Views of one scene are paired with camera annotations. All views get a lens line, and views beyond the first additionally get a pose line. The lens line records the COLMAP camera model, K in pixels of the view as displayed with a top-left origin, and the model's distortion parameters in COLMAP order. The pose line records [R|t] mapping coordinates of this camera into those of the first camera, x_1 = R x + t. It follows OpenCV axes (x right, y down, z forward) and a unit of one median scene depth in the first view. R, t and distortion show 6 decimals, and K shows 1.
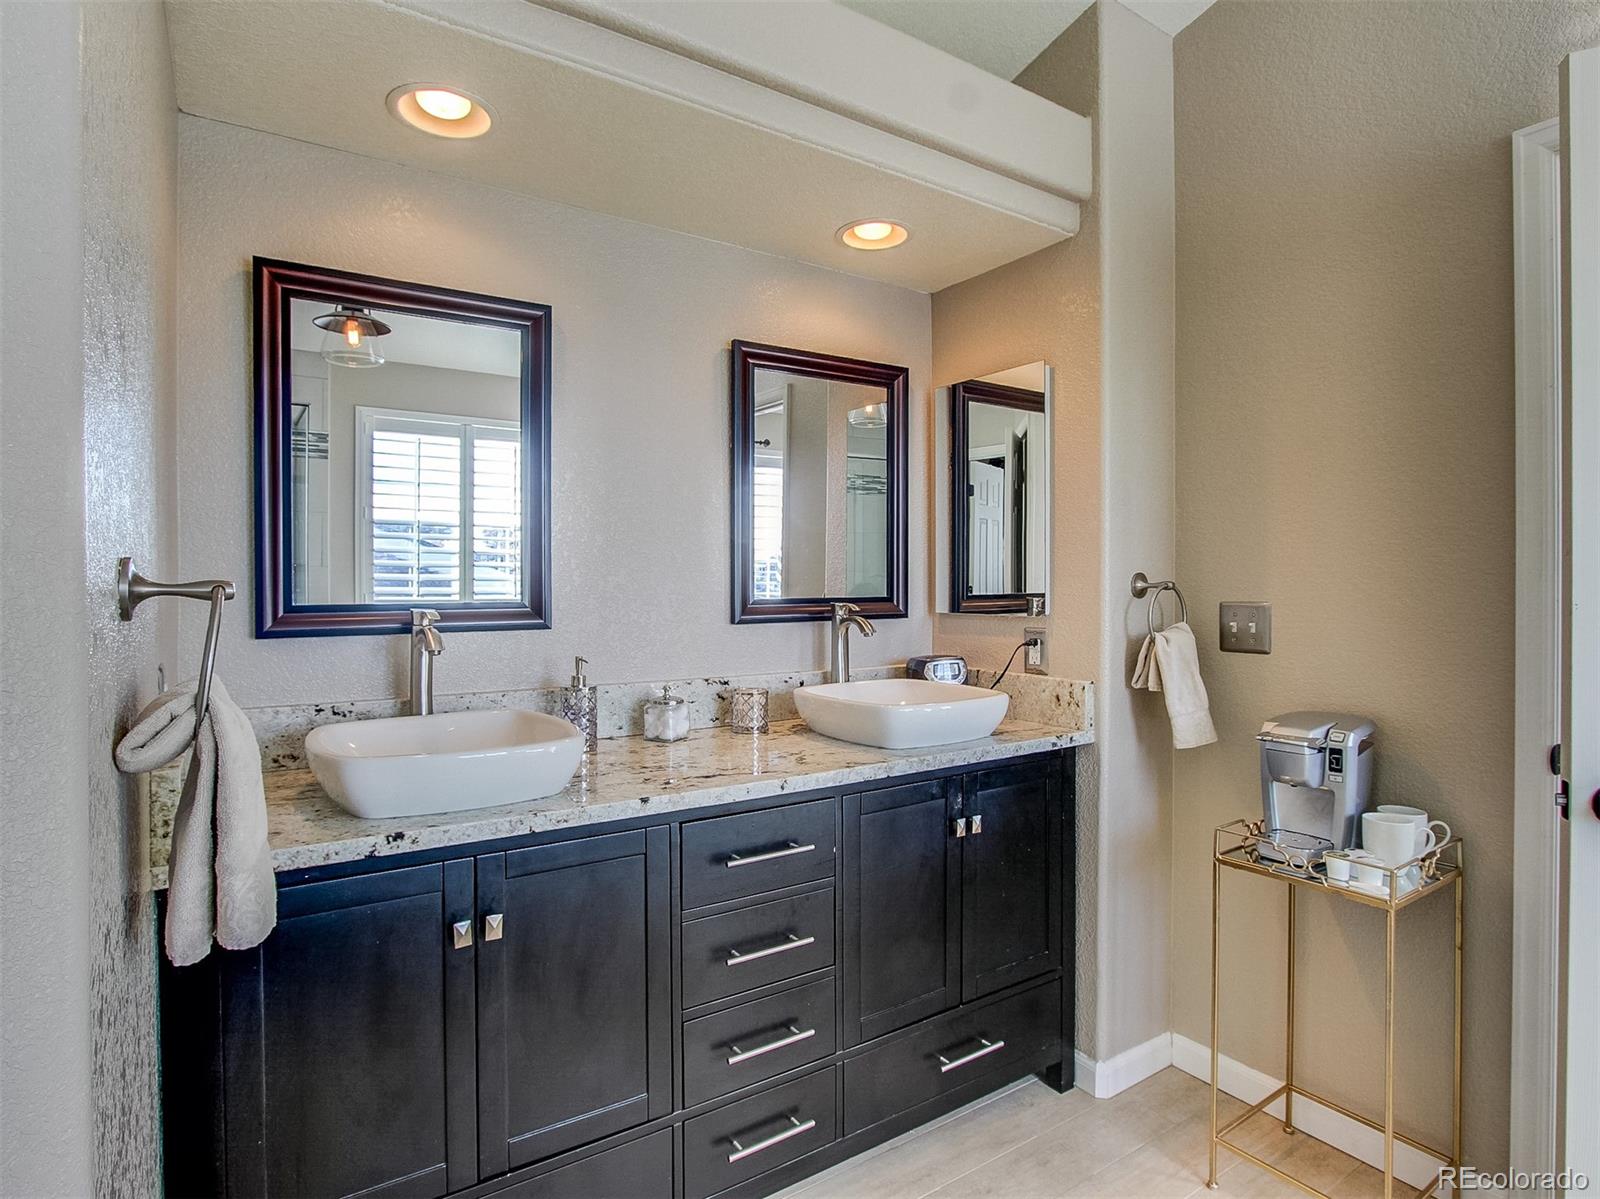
lens RADIAL K [[836.2, 0, 792.0], [0, 836.2, 597.4], [0, 0, 1]] dist [-0.020657, 0.002424]
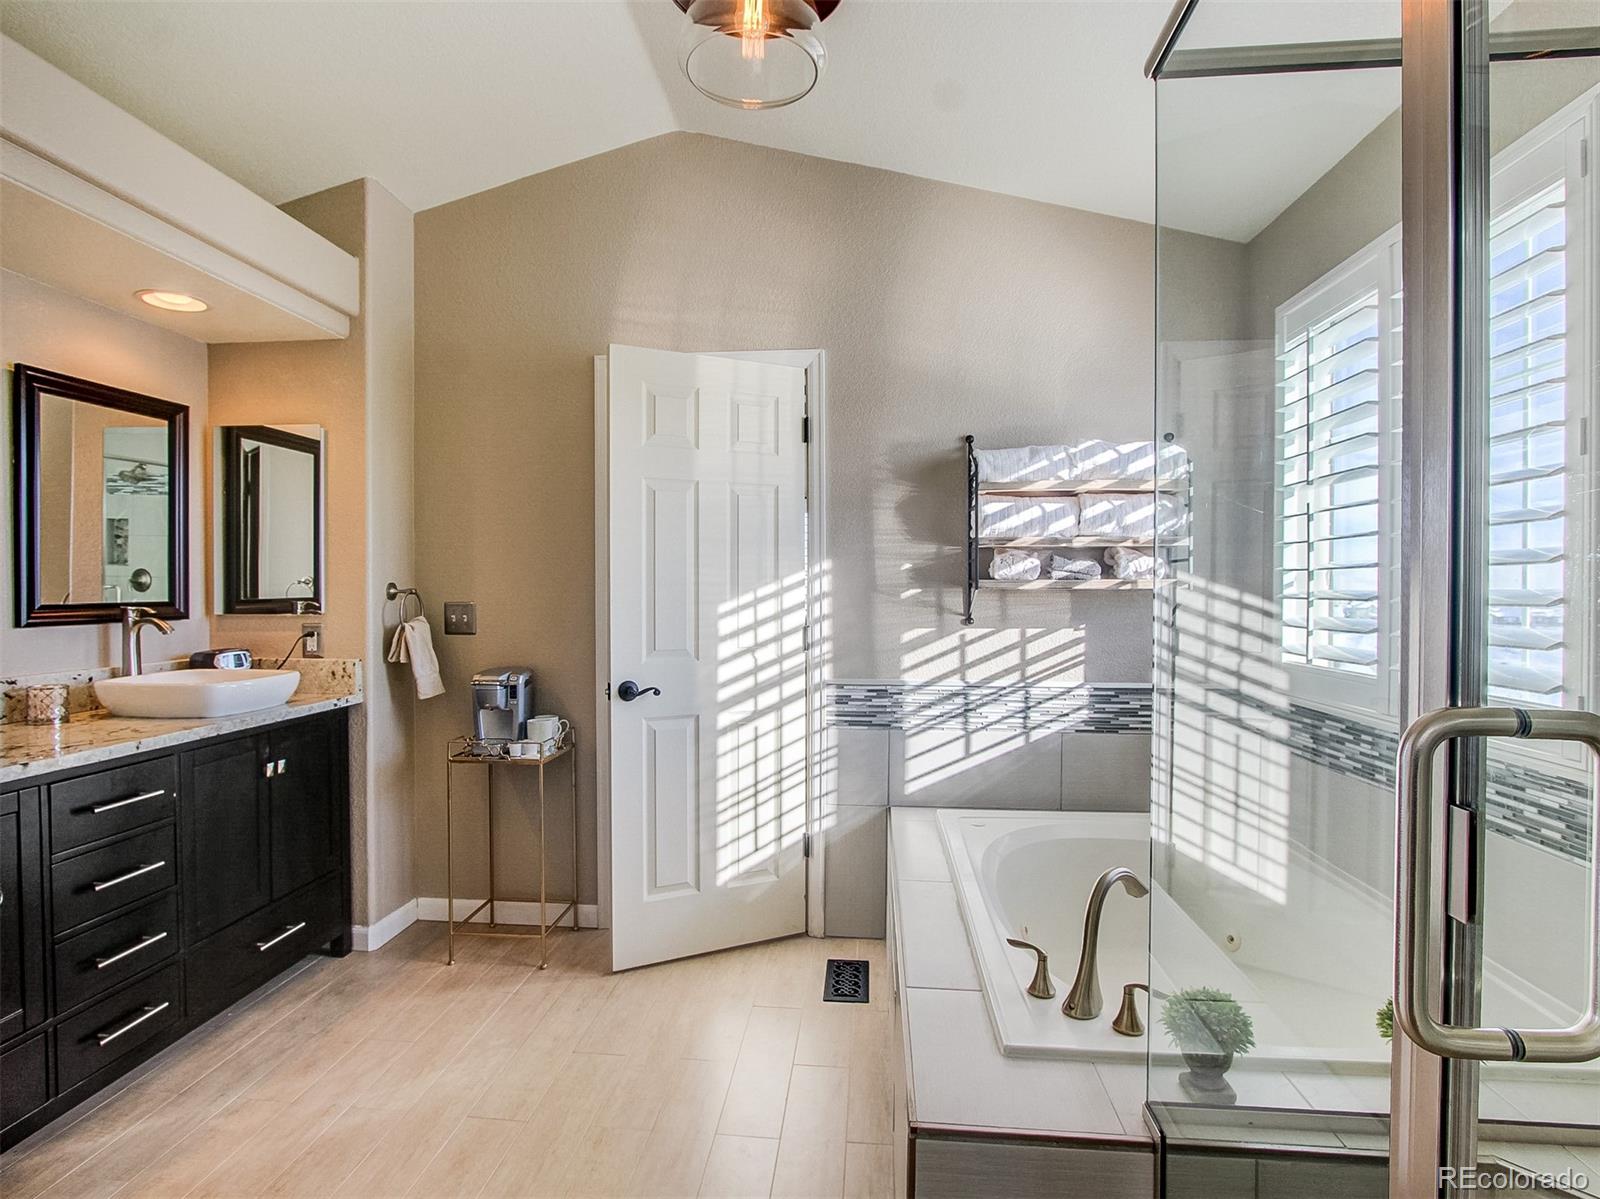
lens RADIAL K [[836.2, 0, 792.0], [0, 836.2, 597.4], [0, 0, 1]] dist [-0.020657, 0.002424]
pose [[0.620613, -0.006099, 0.784093, -0.290813], [0.008949, 0.999960, 0.000695, 0.001203], [-0.784066, 0.006586, 0.620643, -0.451411]]
